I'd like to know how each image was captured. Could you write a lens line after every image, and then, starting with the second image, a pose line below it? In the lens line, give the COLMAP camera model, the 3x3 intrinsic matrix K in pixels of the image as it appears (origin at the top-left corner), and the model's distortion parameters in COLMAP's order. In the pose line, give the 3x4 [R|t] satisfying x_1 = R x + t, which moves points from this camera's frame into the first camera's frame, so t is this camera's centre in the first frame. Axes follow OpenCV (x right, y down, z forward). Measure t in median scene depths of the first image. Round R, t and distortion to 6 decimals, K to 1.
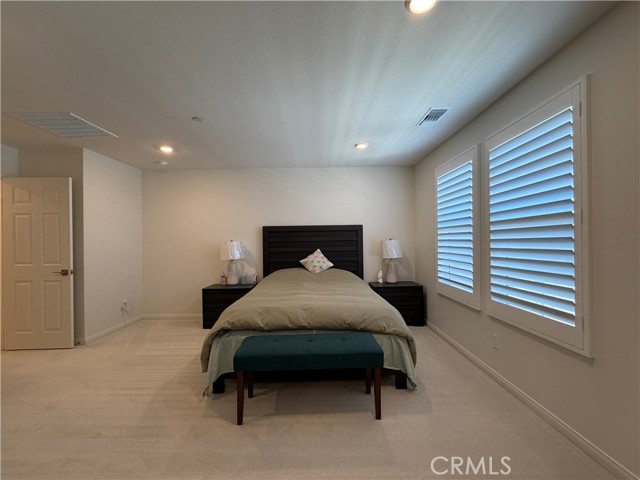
lens RADIAL K [[287.7, 0, 320.0], [0, 287.7, 240.0], [0, 0, 1]] dist [0.034476, 0.000025]
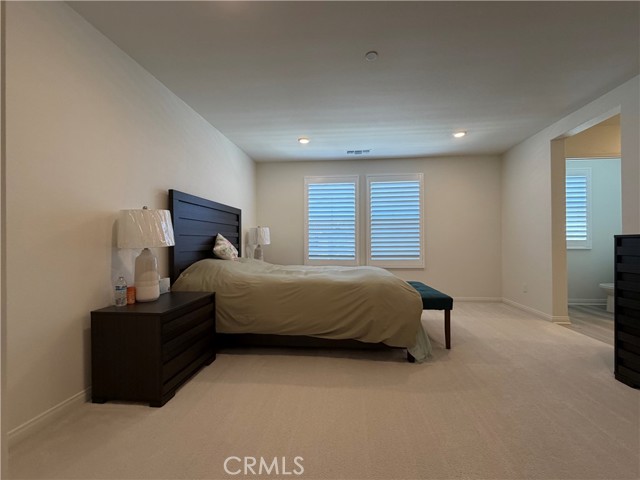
lens RADIAL K [[287.7, 0, 320.0], [0, 287.7, 240.0], [0, 0, 1]] dist [0.034476, 0.000025]
pose [[0.106676, 0.010634, 0.994237, -1.222555], [-0.008840, 0.999913, -0.009746, 0.085803], [-0.994255, -0.007749, 0.106761, 1.023387]]
